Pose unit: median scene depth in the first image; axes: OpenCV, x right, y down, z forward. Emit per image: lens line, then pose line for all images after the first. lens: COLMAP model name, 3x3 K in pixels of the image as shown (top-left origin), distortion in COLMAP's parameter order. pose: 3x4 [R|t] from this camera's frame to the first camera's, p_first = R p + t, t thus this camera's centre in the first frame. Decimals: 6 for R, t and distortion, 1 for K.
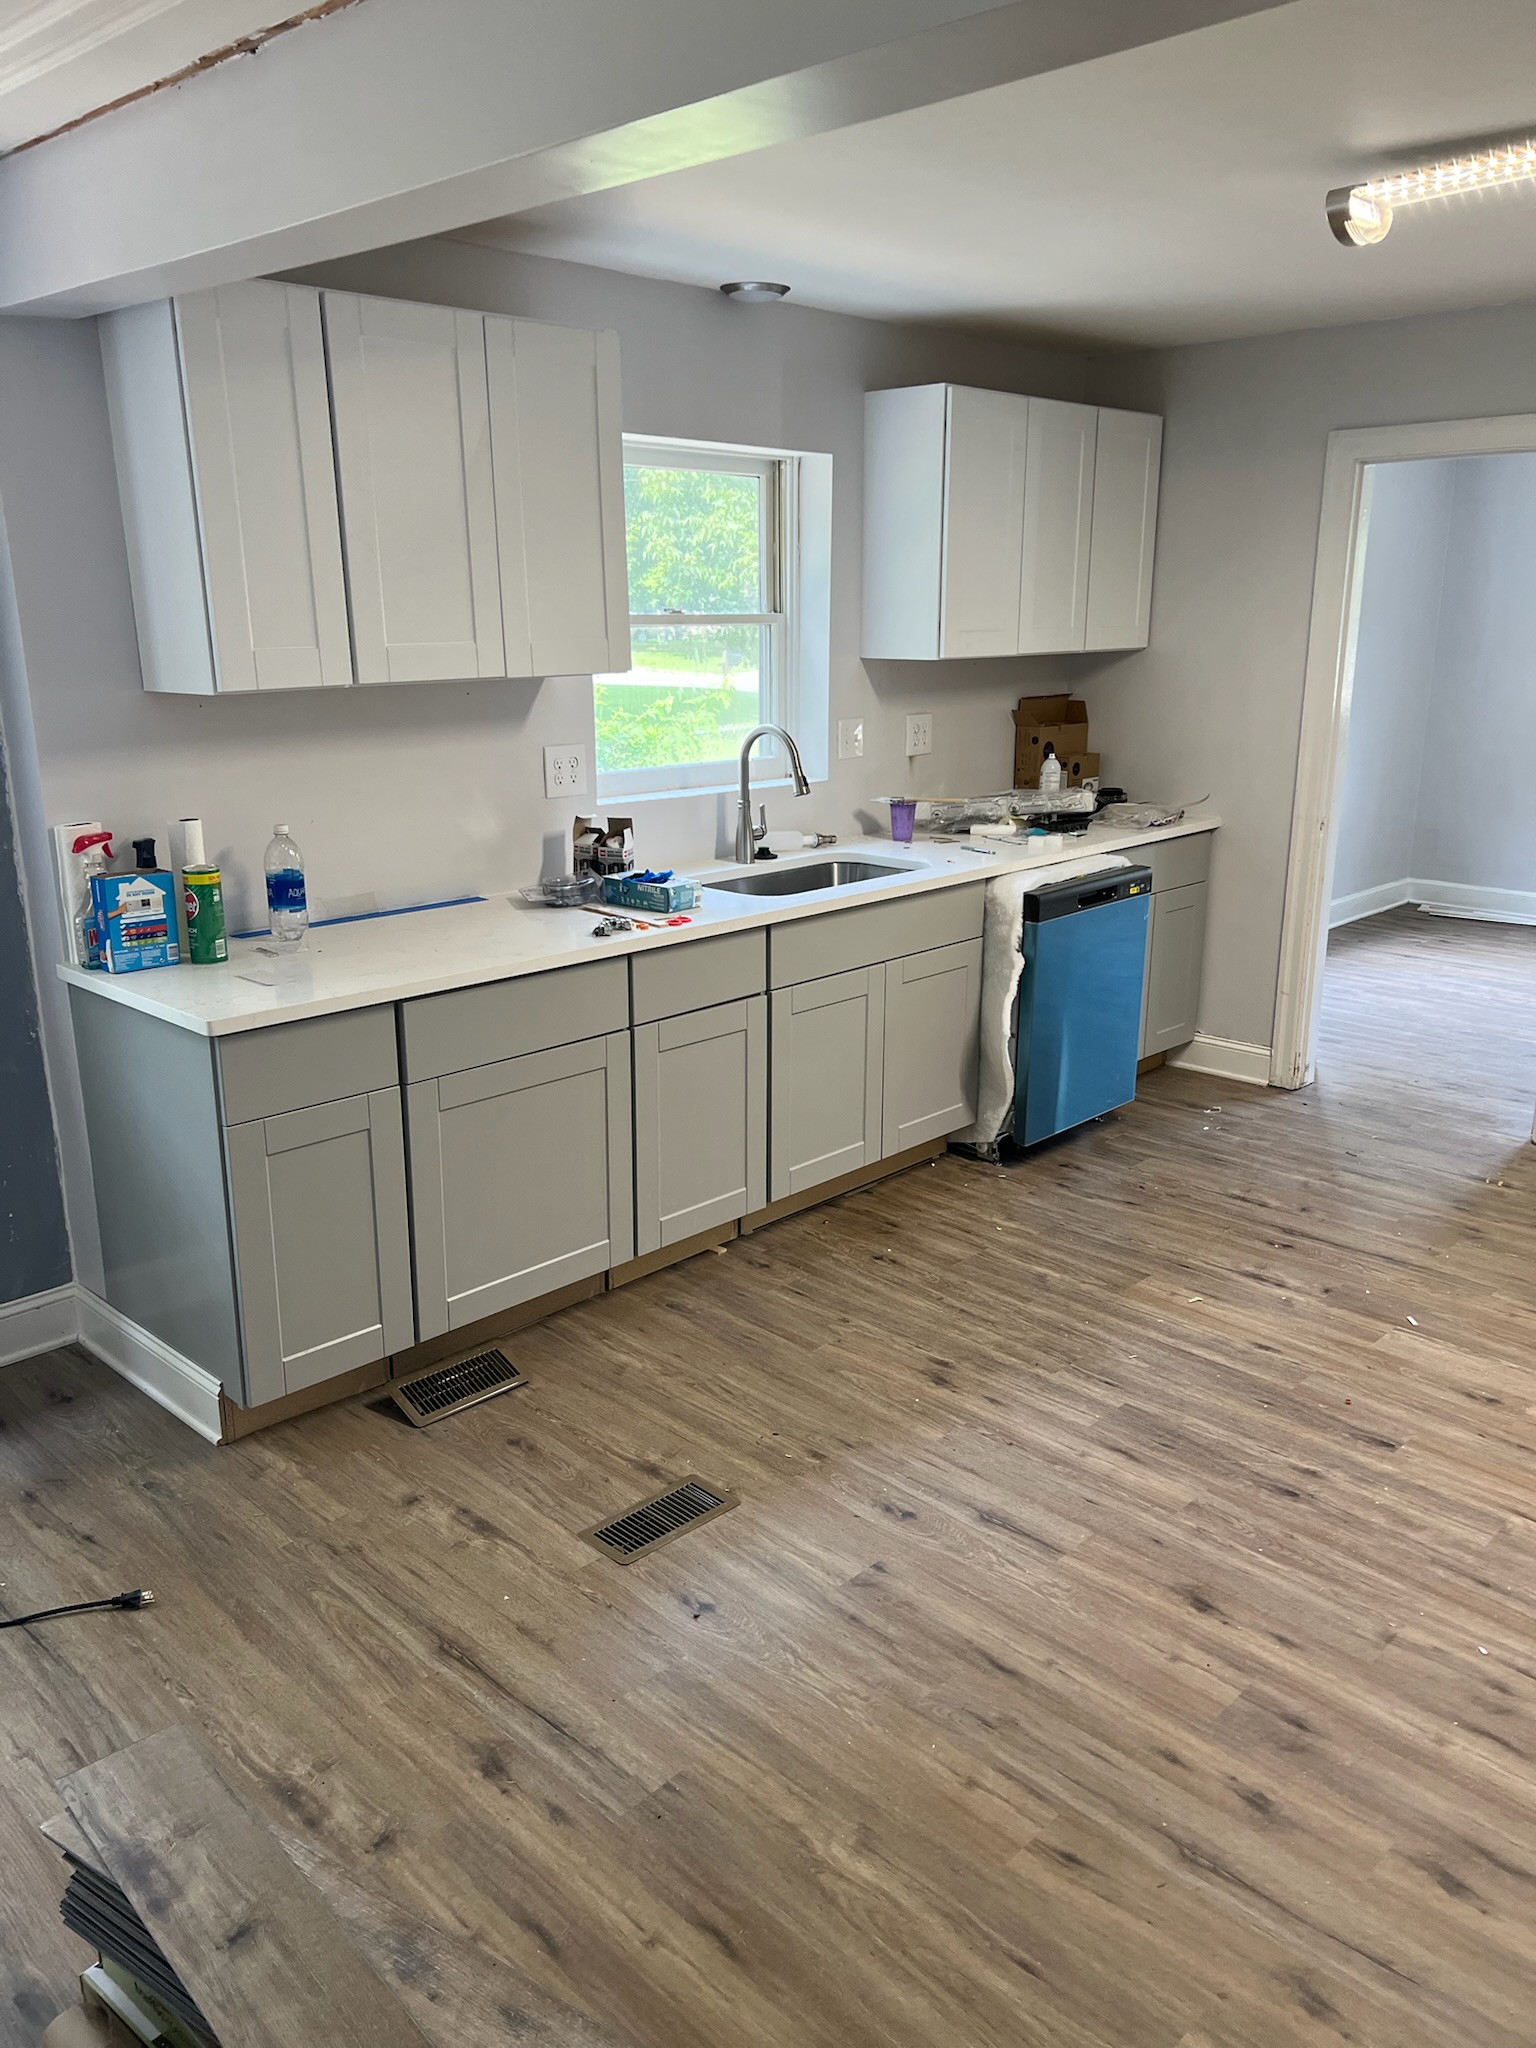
lens RADIAL K [[1552.0, 0, 766.8], [0, 1552.0, 1025.9], [0, 0, 1]] dist [0.023284, -0.008842]
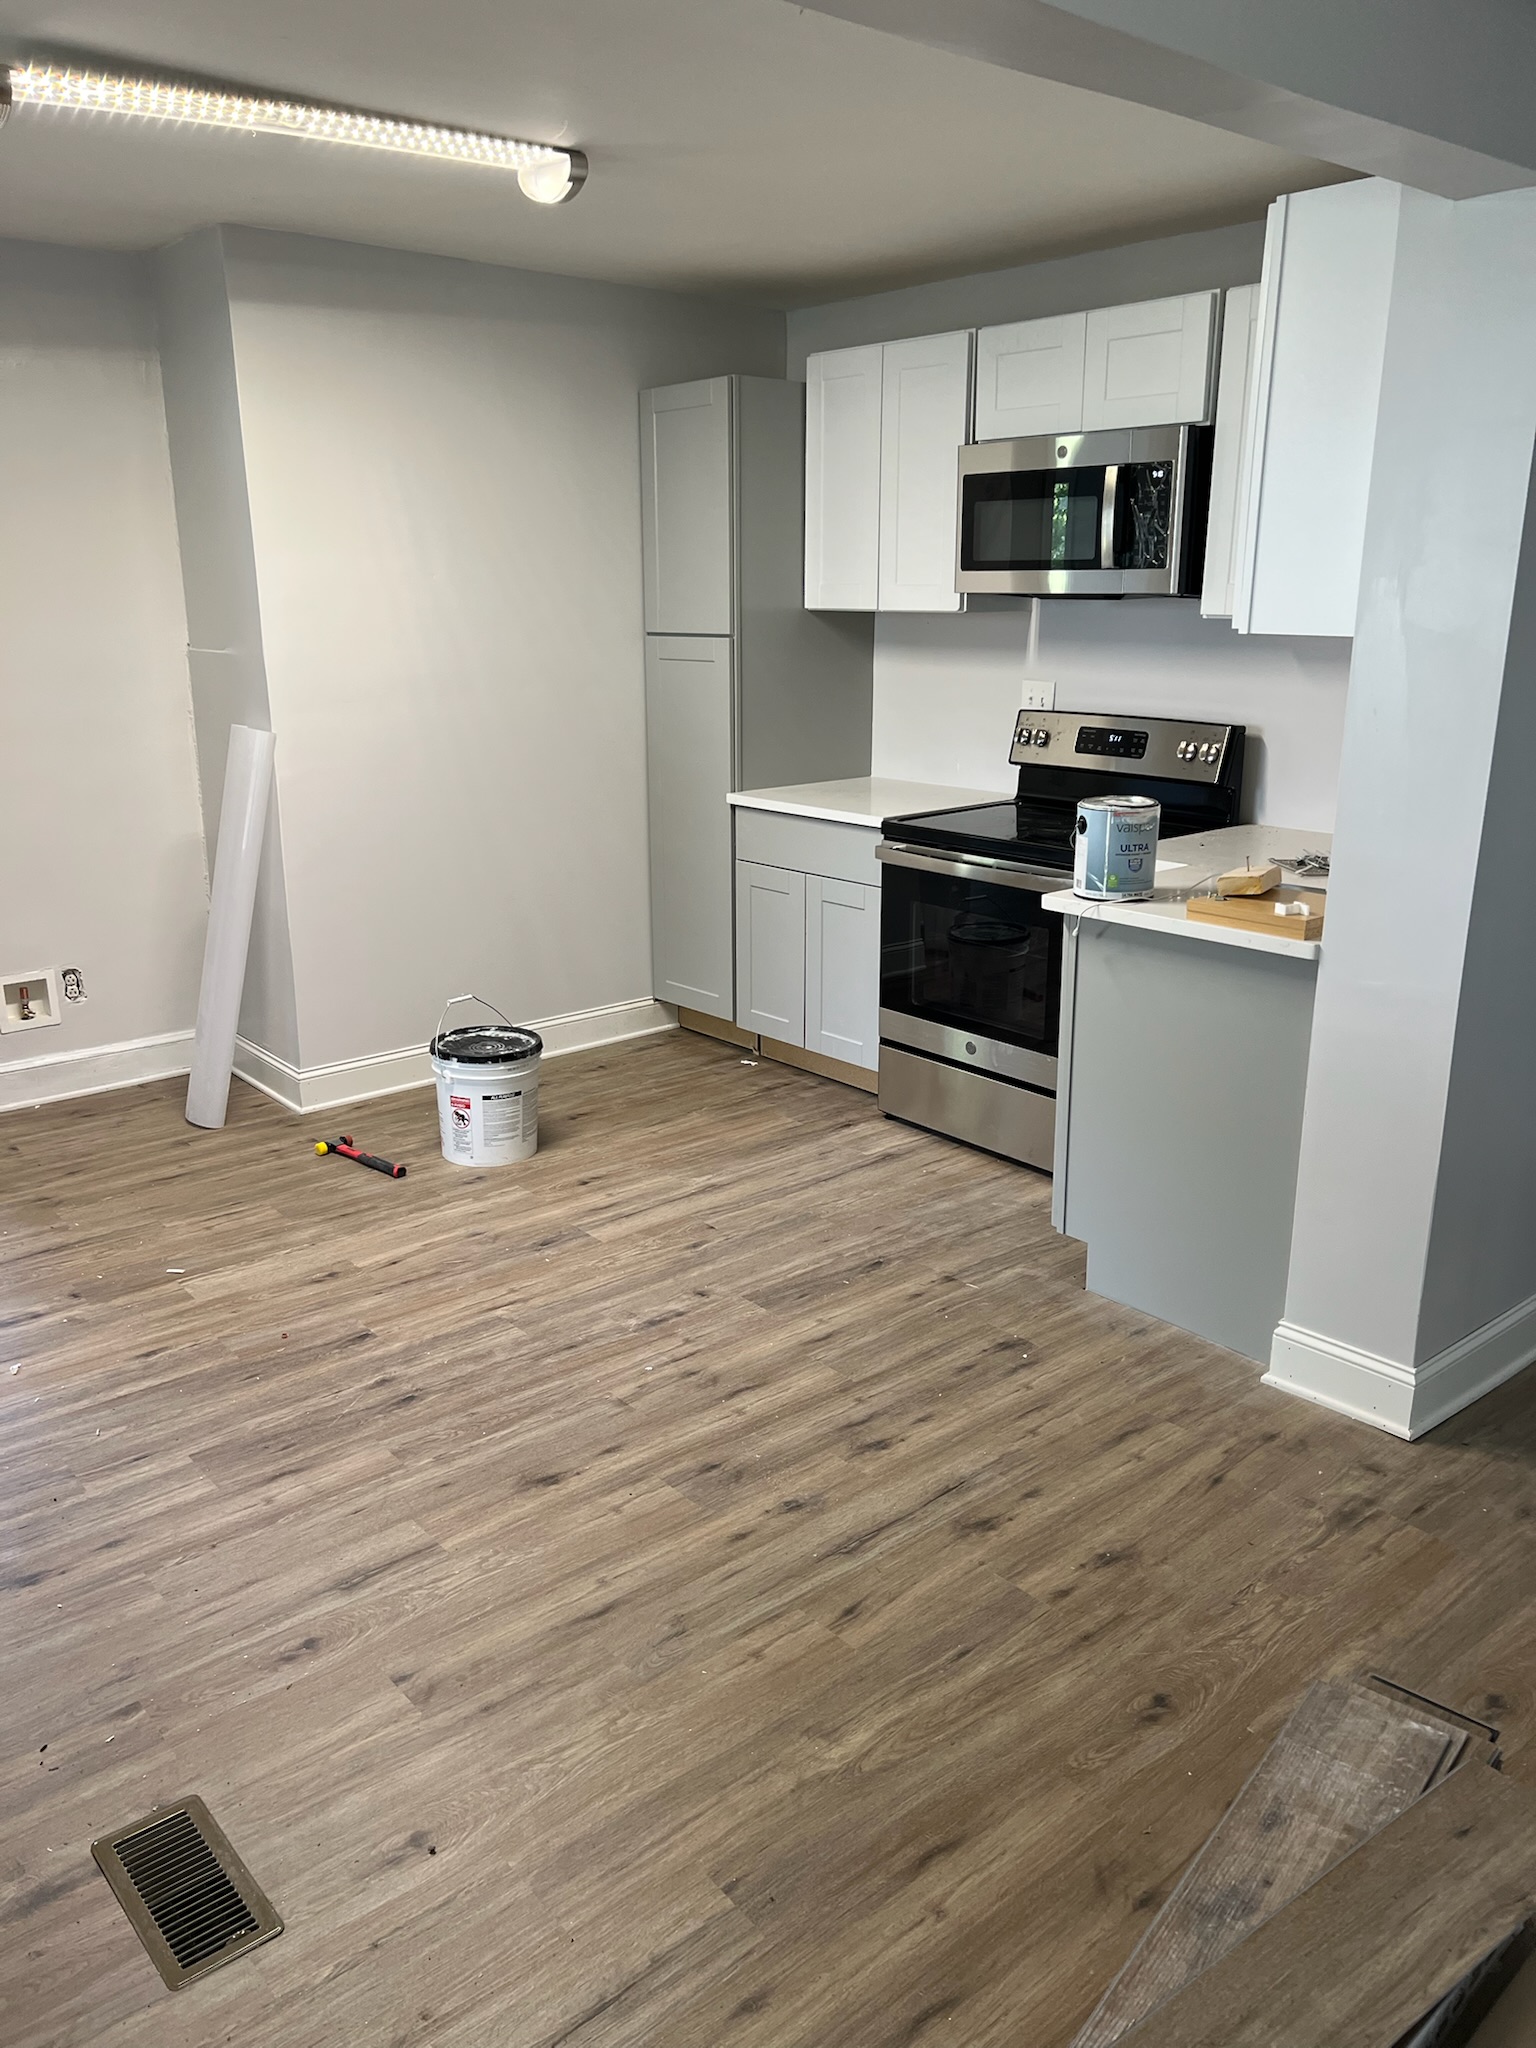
lens RADIAL K [[1552.0, 0, 766.8], [0, 1552.0, 1026.5], [0, 0, 1]] dist [0.023284, -0.008842]
pose [[0.090910, -0.275269, 0.957059, -0.670743], [0.263863, 0.933349, 0.243385, -0.143806], [-0.960266, 0.230407, 0.157485, 0.649714]]
